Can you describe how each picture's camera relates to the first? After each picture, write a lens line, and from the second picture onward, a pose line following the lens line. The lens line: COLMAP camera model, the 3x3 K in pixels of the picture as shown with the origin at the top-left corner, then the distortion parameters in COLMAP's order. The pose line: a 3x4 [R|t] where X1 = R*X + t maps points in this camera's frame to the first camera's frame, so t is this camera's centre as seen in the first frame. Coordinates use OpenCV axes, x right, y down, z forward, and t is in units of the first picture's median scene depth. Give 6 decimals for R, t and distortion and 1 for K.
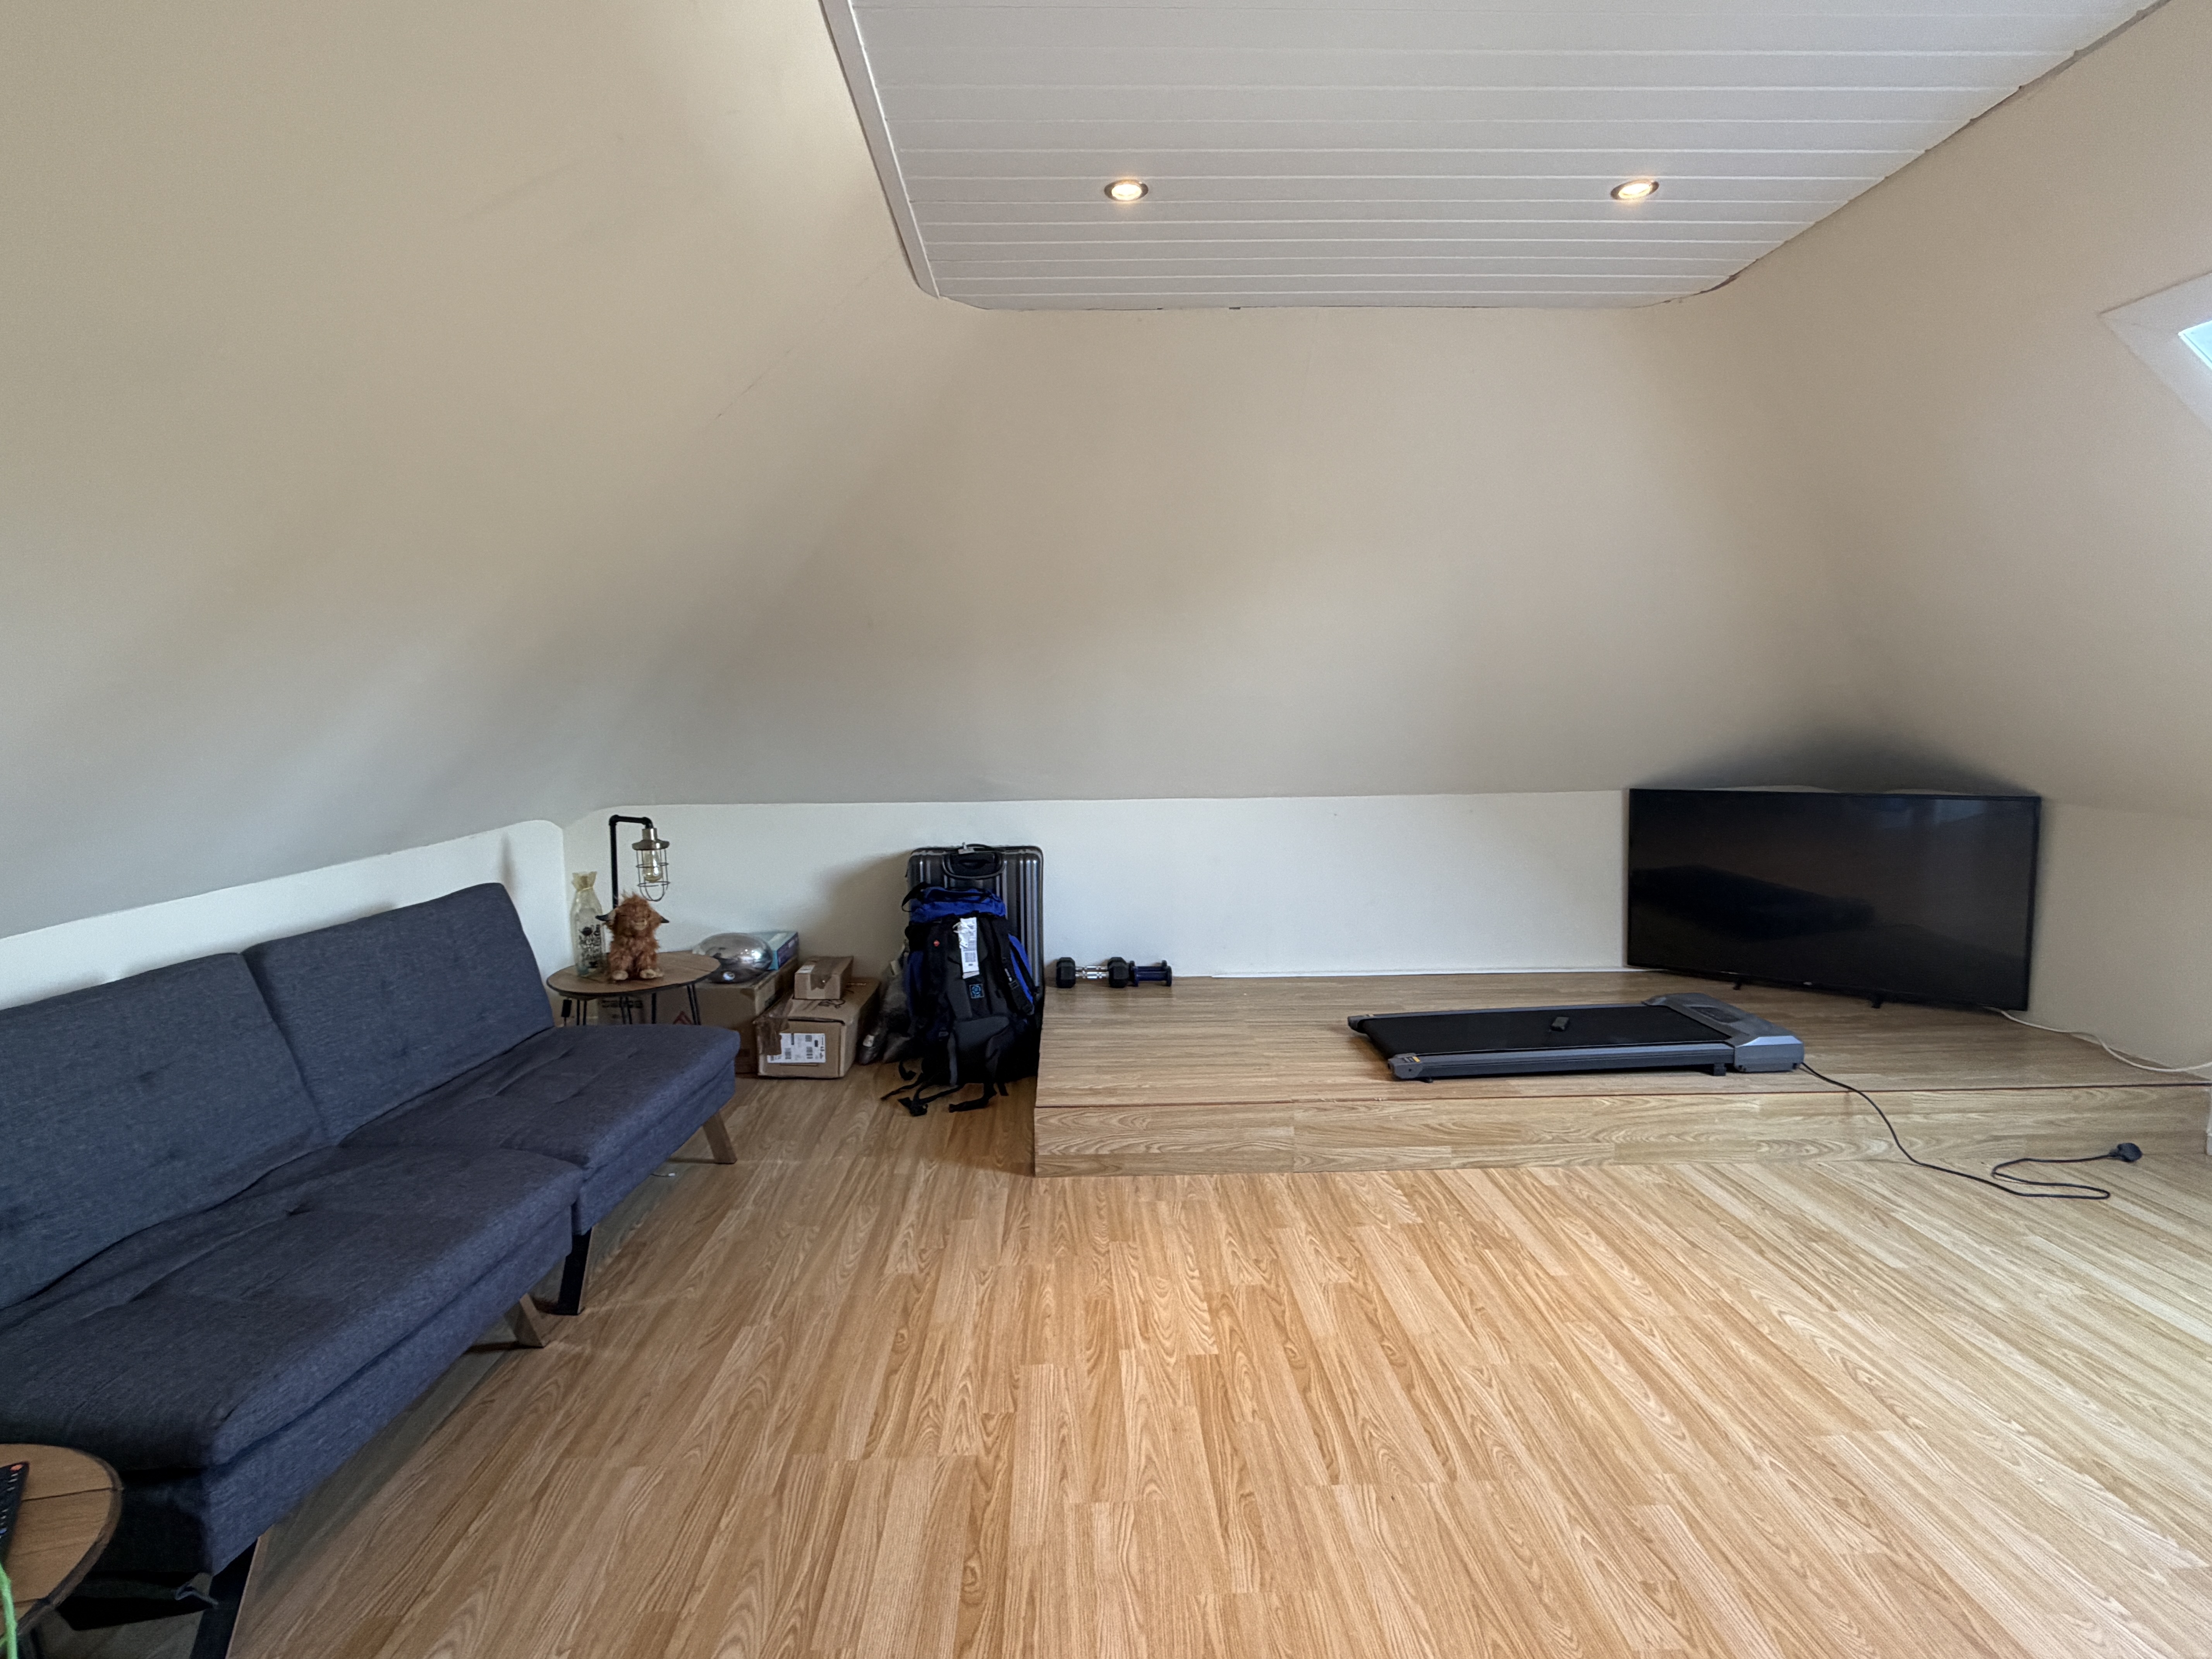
lens RADIAL K [[1099.3, 0, 1097.8], [0, 1099.3, 823.7], [0, 0, 1]] dist [-0.001182, -0.000381]
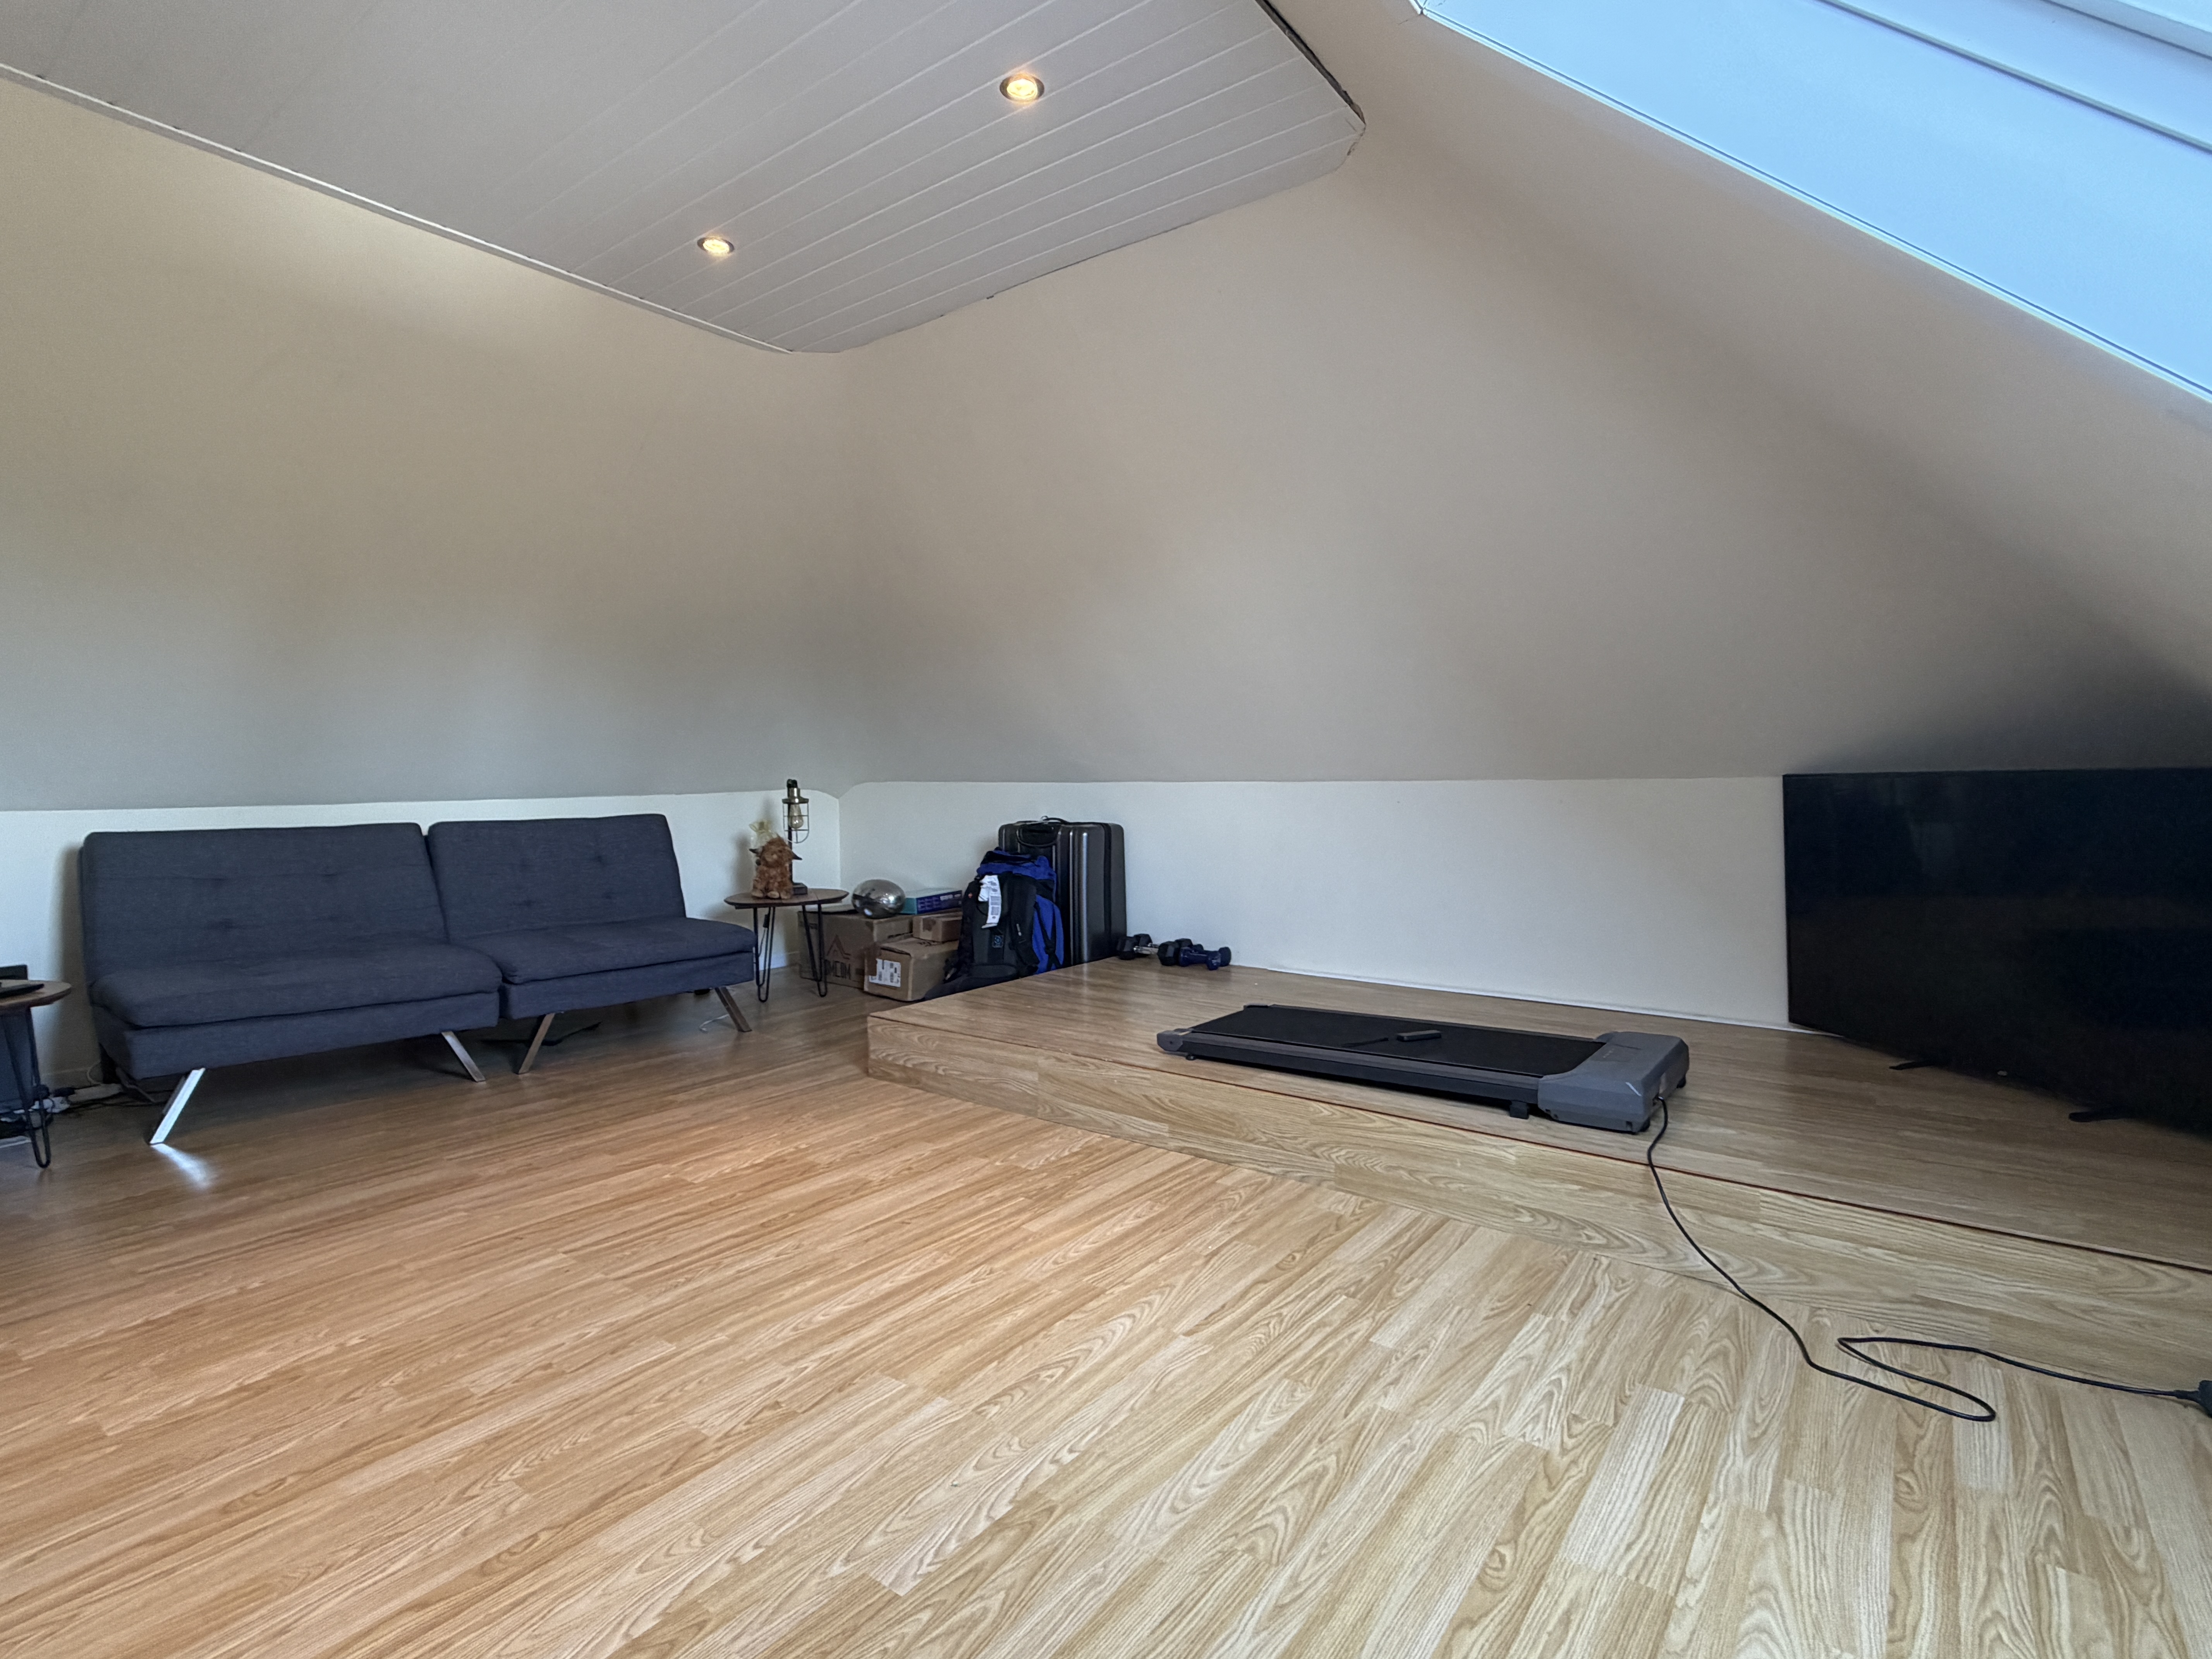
lens RADIAL K [[1099.3, 0, 1097.8], [0, 1099.3, 823.7], [0, 0, 1]] dist [-0.001182, -0.000381]
pose [[0.777223, 0.033177, -0.628350, 0.852726], [-0.063418, 0.997654, -0.025766, 0.069254], [0.626021, 0.059875, 0.777504, 0.231986]]
